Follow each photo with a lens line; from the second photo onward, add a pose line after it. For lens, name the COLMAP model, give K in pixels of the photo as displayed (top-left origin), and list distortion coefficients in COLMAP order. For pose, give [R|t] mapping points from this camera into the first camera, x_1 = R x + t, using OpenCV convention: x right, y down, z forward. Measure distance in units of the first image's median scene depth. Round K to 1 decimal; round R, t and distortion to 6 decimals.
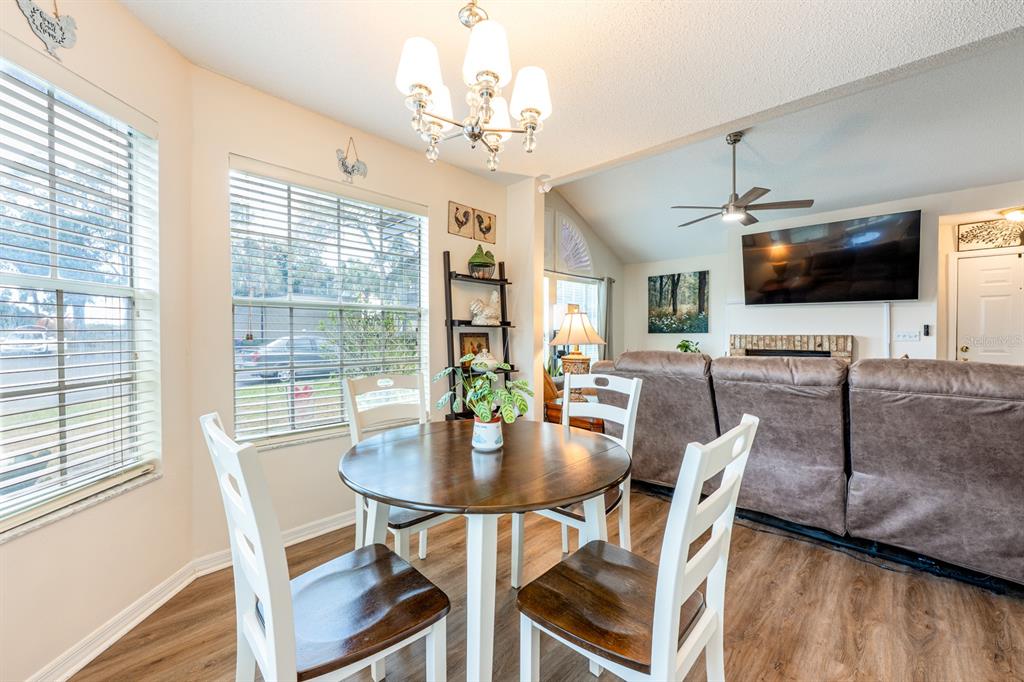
lens RADIAL K [[400.4, 0, 510.4], [0, 400.4, 339.7], [0, 0, 1]] dist [0.001628, 0.000079]
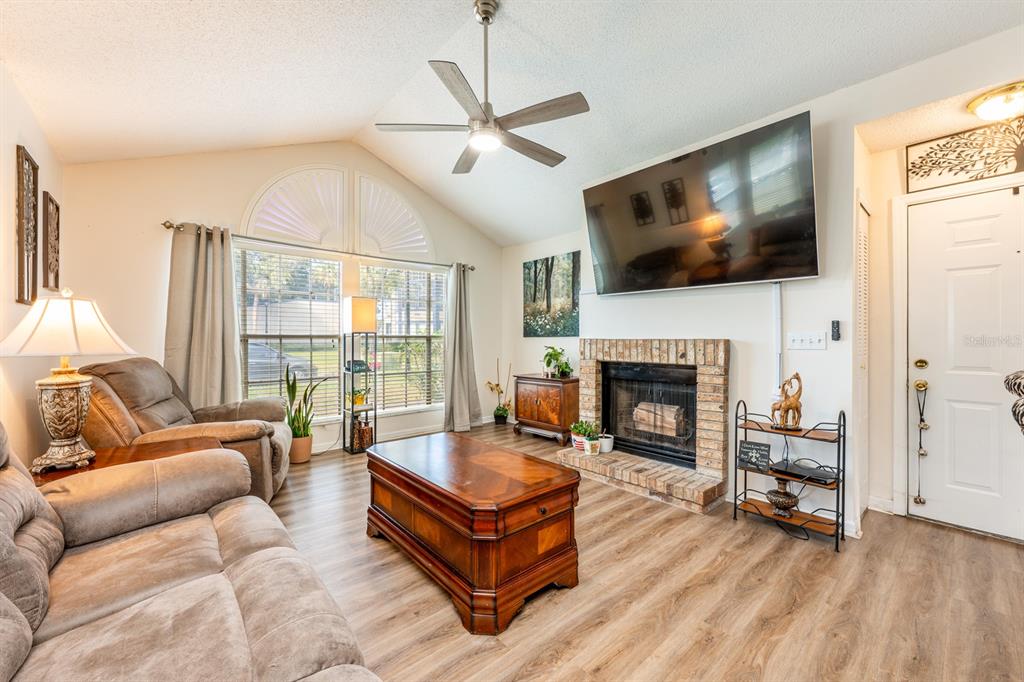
lens RADIAL K [[400.4, 0, 516.0], [0, 400.4, 341.8], [0, 0, 1]] dist [0.001628, 0.000079]
pose [[0.995571, 0.003498, -0.093949, 0.447556], [-0.004521, 0.999933, -0.010673, 0.000207], [0.093905, 0.011051, 0.995520, 0.277346]]
